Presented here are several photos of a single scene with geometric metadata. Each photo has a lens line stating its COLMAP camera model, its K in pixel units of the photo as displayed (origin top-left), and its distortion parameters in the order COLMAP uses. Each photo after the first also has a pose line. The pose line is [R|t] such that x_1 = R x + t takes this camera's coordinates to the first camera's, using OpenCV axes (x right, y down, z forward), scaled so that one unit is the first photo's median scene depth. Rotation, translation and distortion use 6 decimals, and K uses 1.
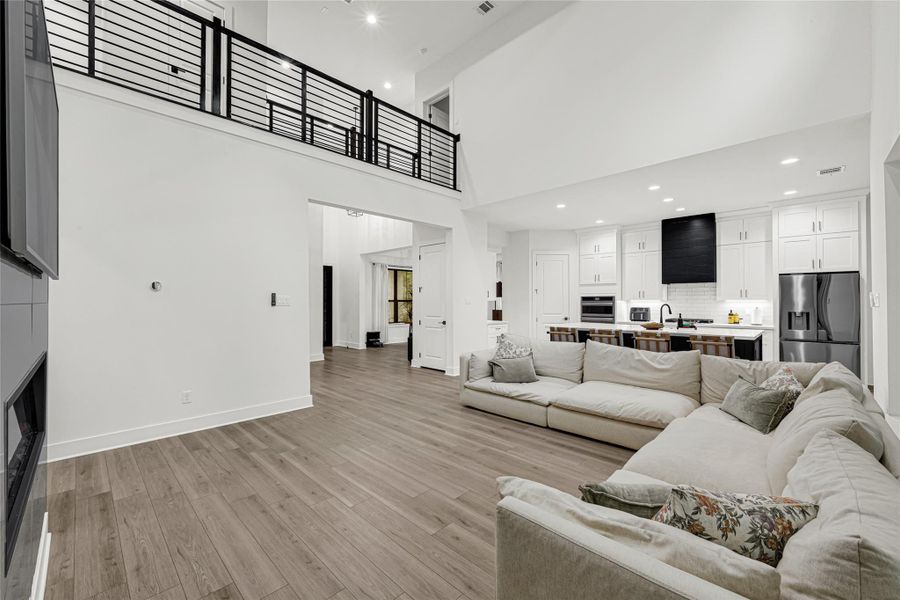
lens RADIAL K [[359.5, 0, 453.1], [0, 359.5, 298.1], [0, 0, 1]] dist [0.001678, 0.000162]
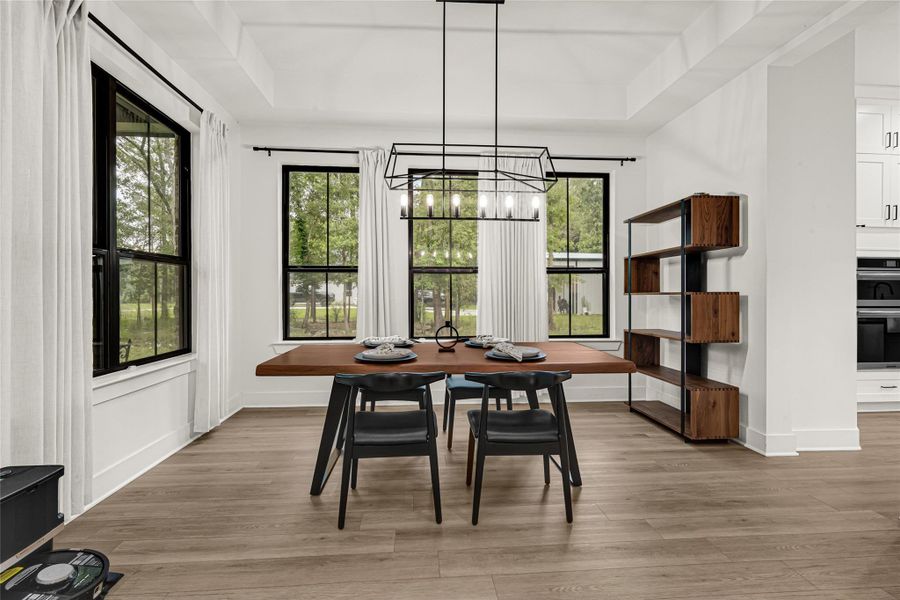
lens RADIAL K [[401.9, 0, 450.0], [0, 401.9, 300.0], [0, 0, 1]] dist [-0.000828, -0.000044]
pose [[0.662635, -0.002834, 0.748937, -0.580206], [-0.006711, 0.999930, 0.009722, 0.089686], [-0.748912, -0.011469, 0.662570, 2.247743]]
